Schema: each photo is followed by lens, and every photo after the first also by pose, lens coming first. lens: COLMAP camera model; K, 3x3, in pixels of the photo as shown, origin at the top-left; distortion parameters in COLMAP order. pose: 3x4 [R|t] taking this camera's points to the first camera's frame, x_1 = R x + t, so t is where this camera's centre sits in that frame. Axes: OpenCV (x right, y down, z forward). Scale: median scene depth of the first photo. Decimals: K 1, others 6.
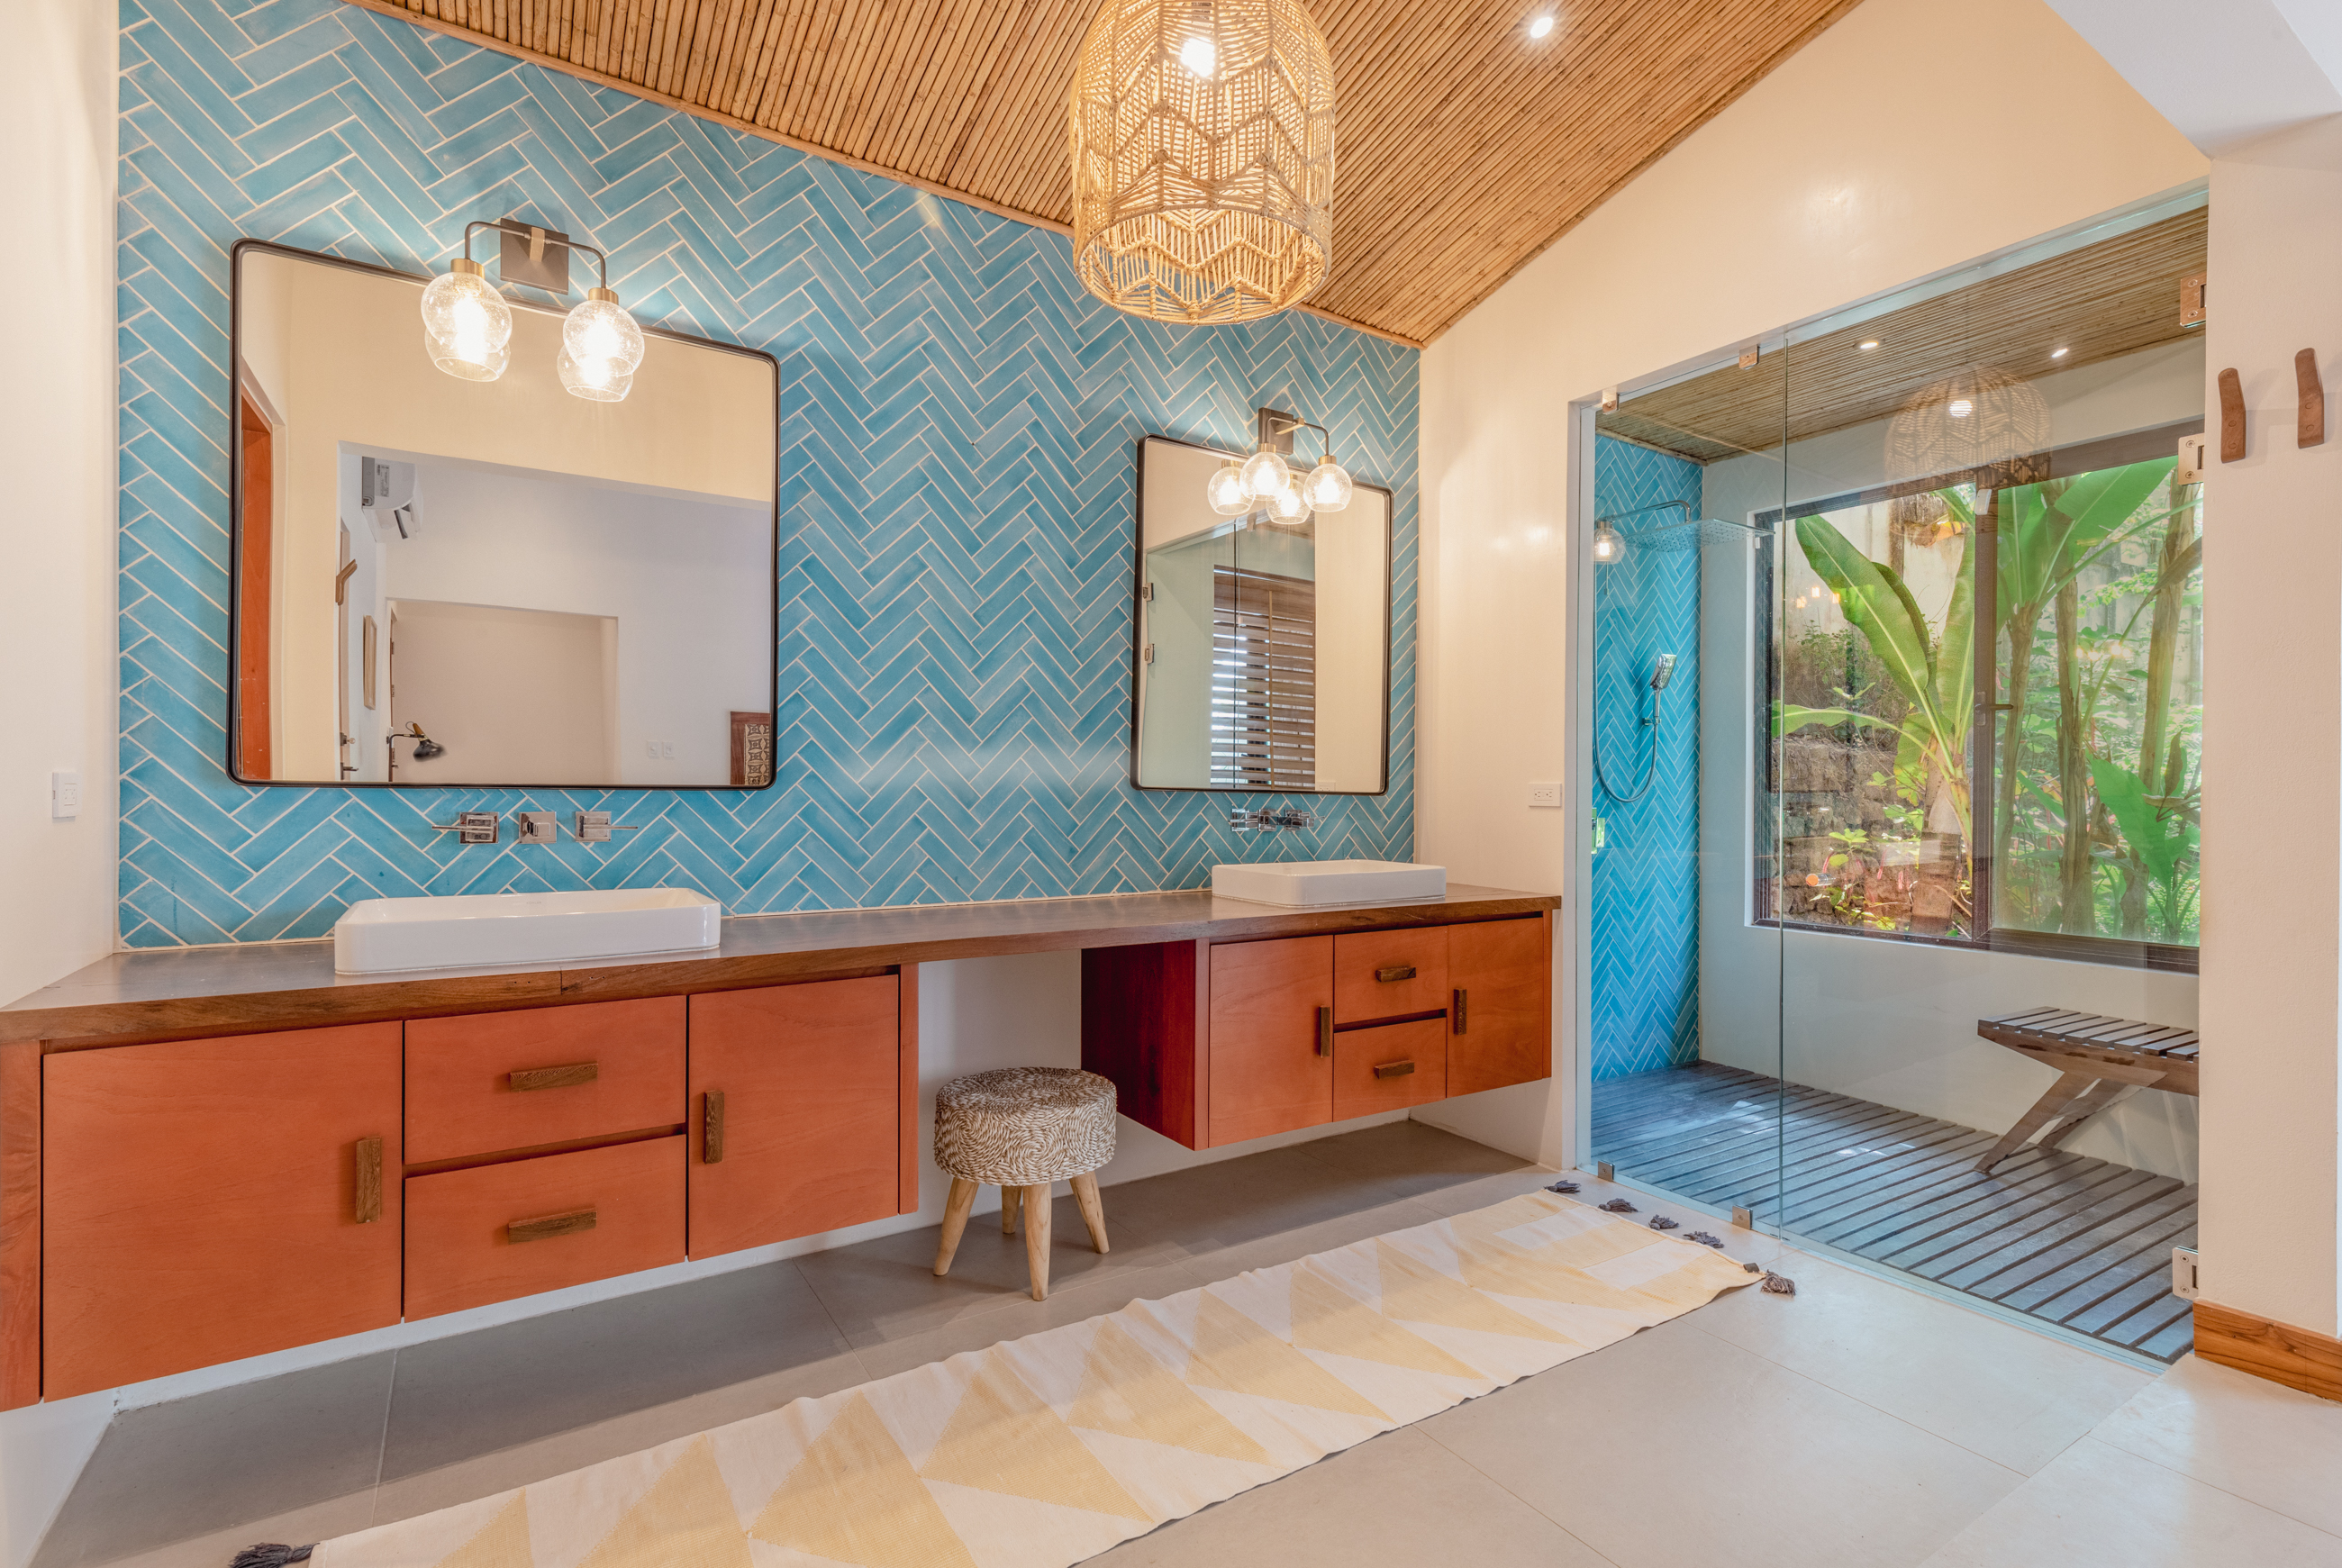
lens RADIAL K [[1091.1, 0, 1171.0], [0, 1091.1, 784.0], [0, 0, 1]] dist [0.010088, -0.000211]
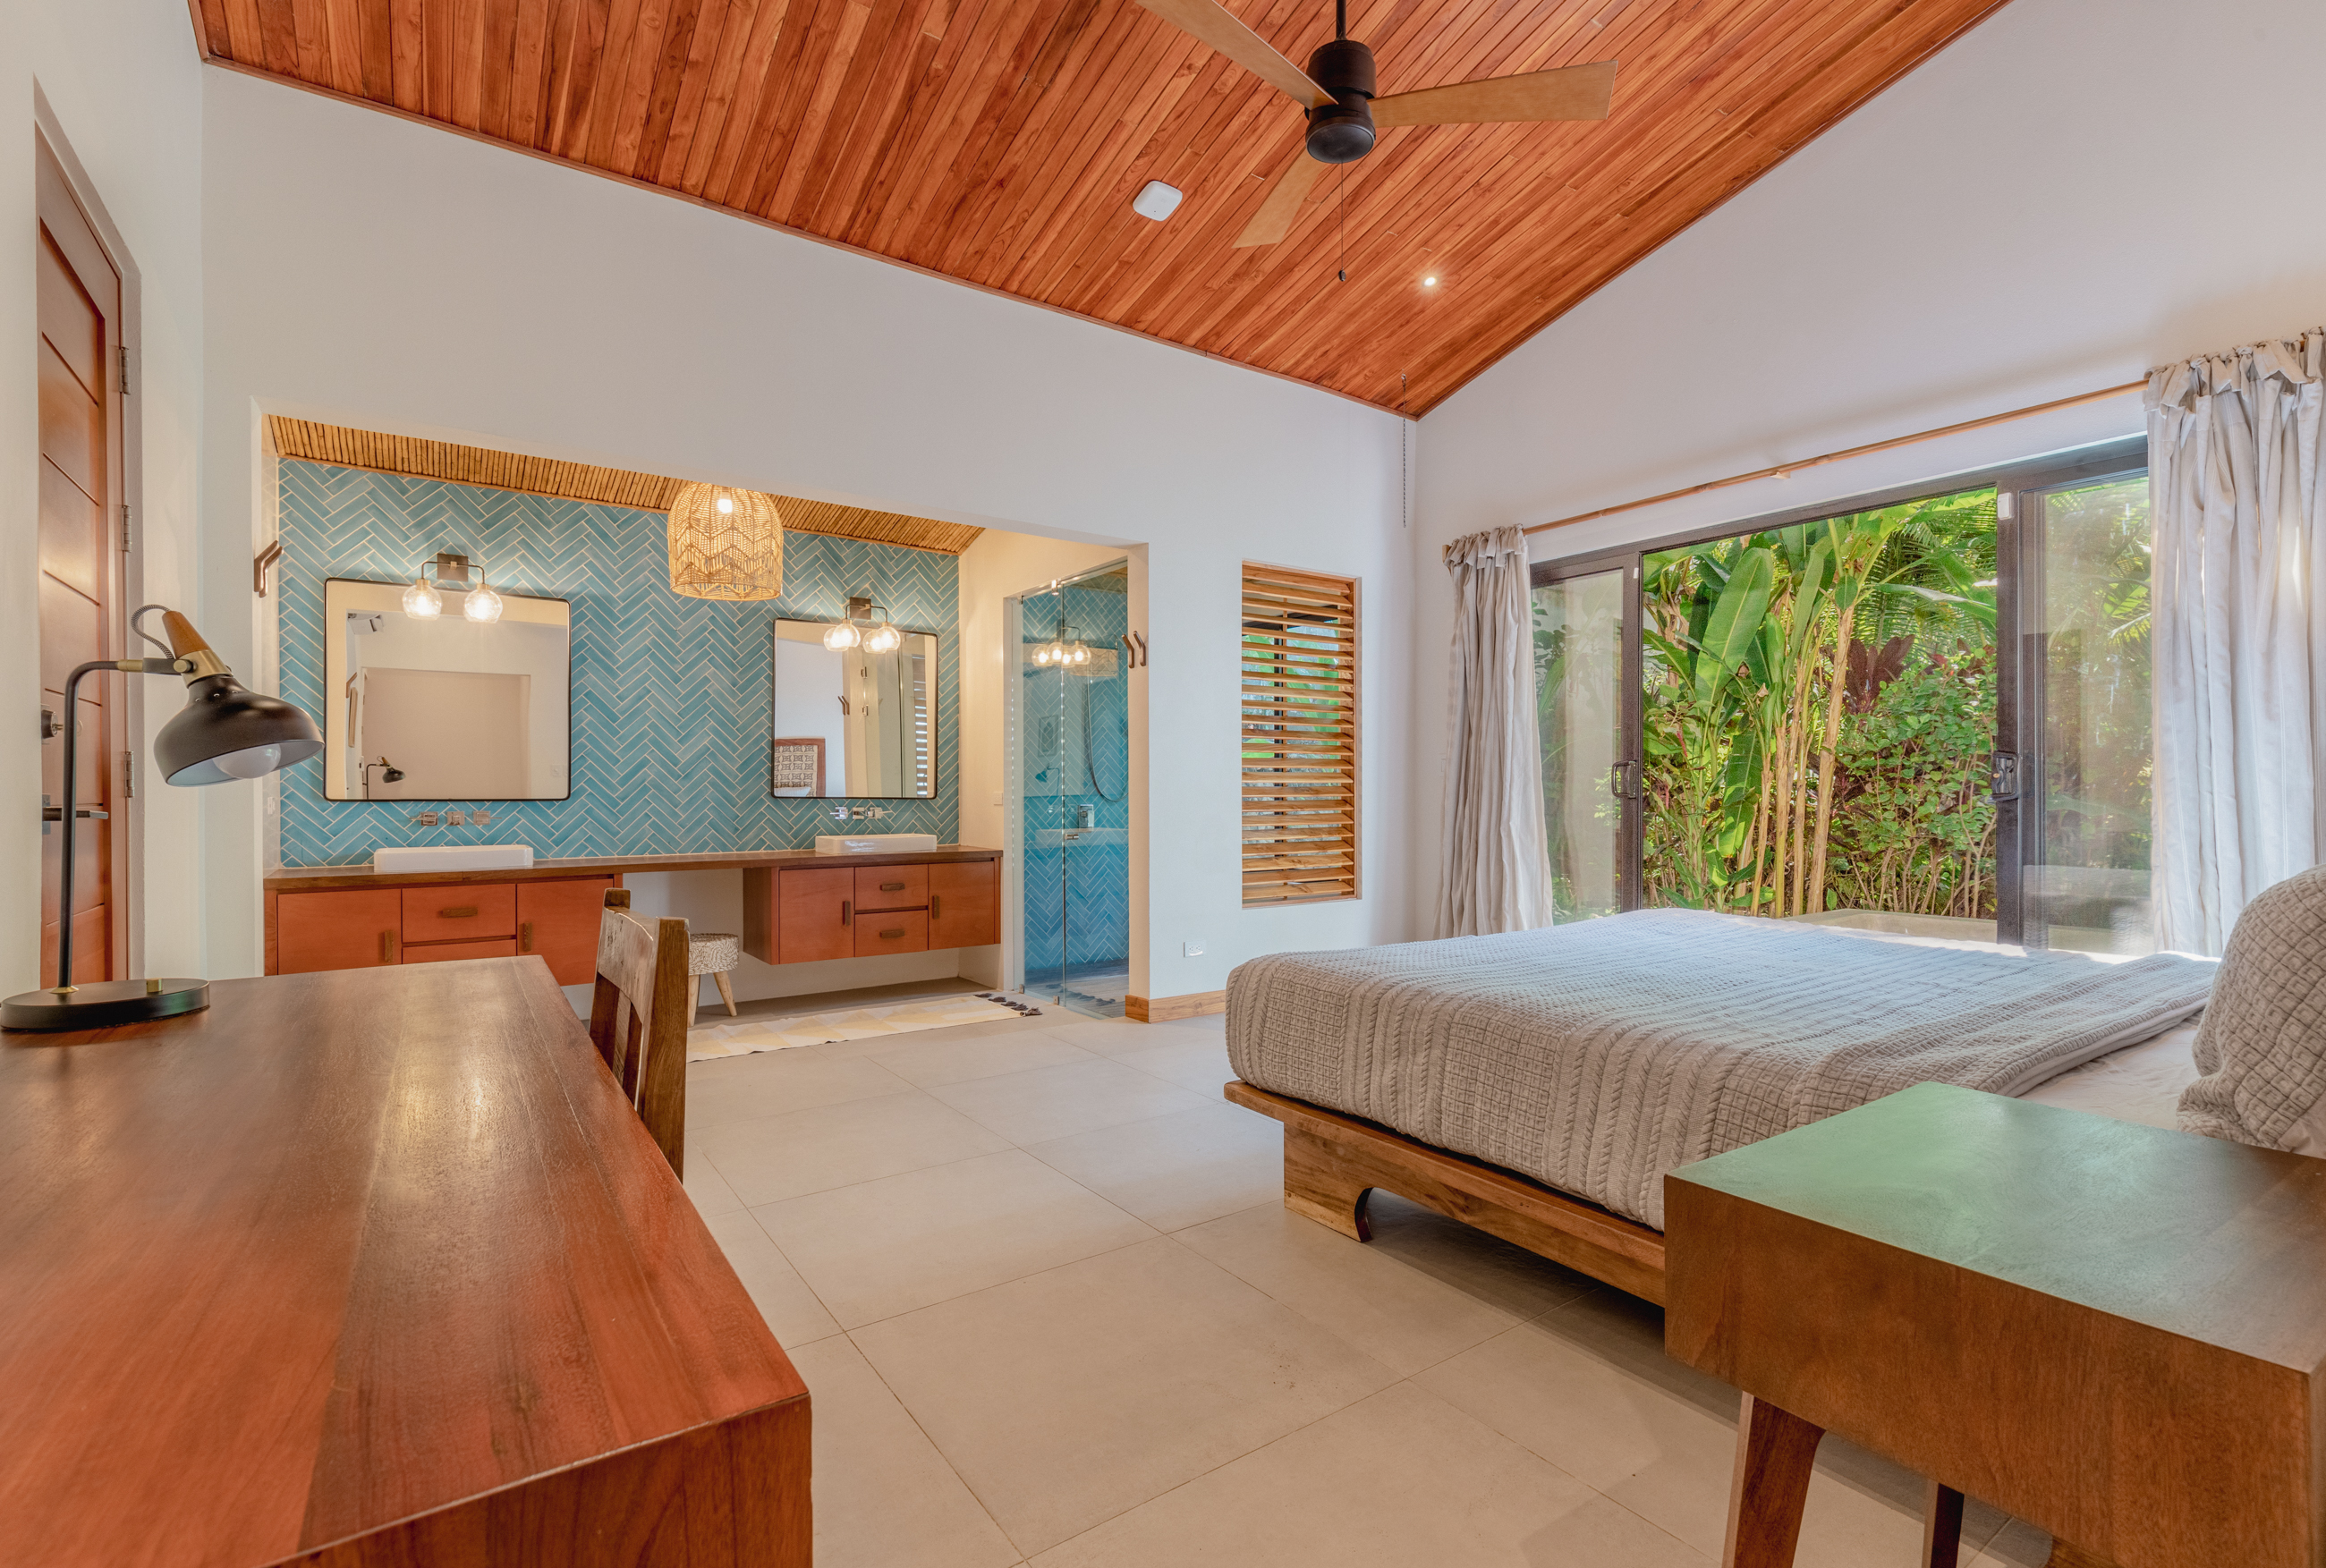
lens RADIAL K [[1043.8, 0, 1163.0], [0, 1043.8, 784.0], [0, 0, 1]] dist [0.002955, 0.000059]
pose [[0.998710, -0.010034, 0.049769, 0.638426], [0.010188, 0.999944, -0.002840, -0.008464], [-0.049738, 0.003343, 0.998757, -1.014086]]
